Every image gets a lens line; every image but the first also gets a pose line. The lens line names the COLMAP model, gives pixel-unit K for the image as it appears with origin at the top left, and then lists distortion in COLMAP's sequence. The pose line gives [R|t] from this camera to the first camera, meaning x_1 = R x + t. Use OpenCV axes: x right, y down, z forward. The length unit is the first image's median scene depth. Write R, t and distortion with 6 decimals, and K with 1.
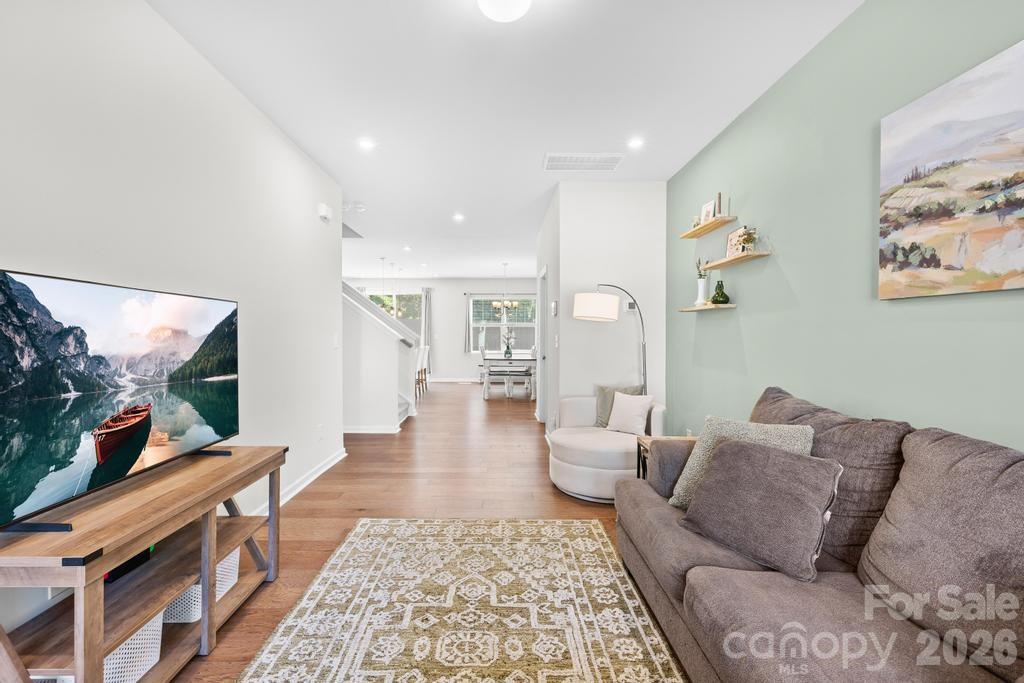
lens RADIAL K [[442.3, 0, 494.0], [0, 442.3, 337.9], [0, 0, 1]] dist [0.001237, 0.000171]
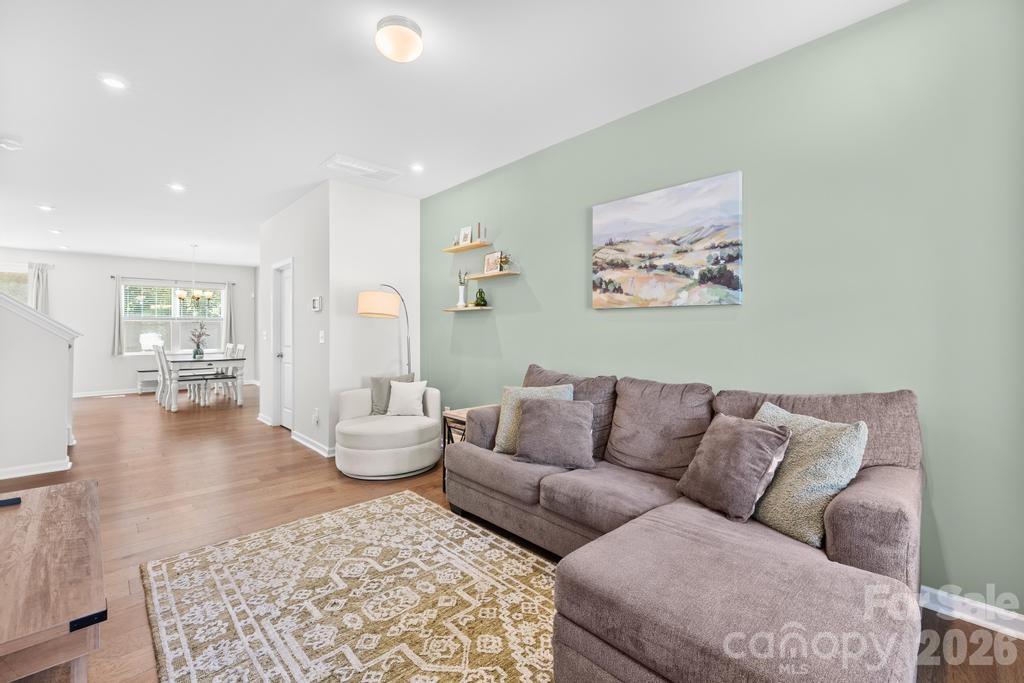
lens RADIAL K [[449.2, 0, 508.5], [0, 449.2, 328.2], [0, 0, 1]] dist [-0.000413, -0.000033]
pose [[0.724295, -0.000712, 0.689490, -0.568764], [0.009776, 0.999910, -0.009237, 0.002859], [-0.689421, 0.013431, 0.724236, -0.052569]]
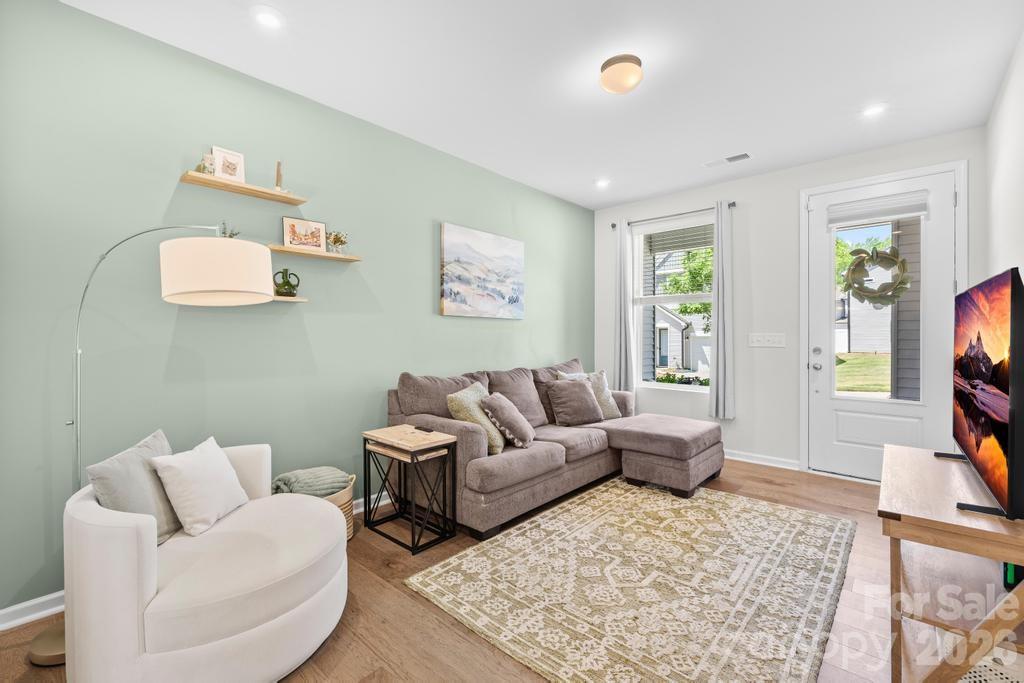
lens RADIAL K [[433.1, 0, 509.7], [0, 433.1, 334.9], [0, 0, 1]] dist [0.000936, 0.000102]
pose [[-0.750921, -0.000160, 0.660392, -0.563313], [0.006101, 0.999956, 0.007180, -0.011159], [-0.660363, 0.009421, -0.750887, 2.123582]]
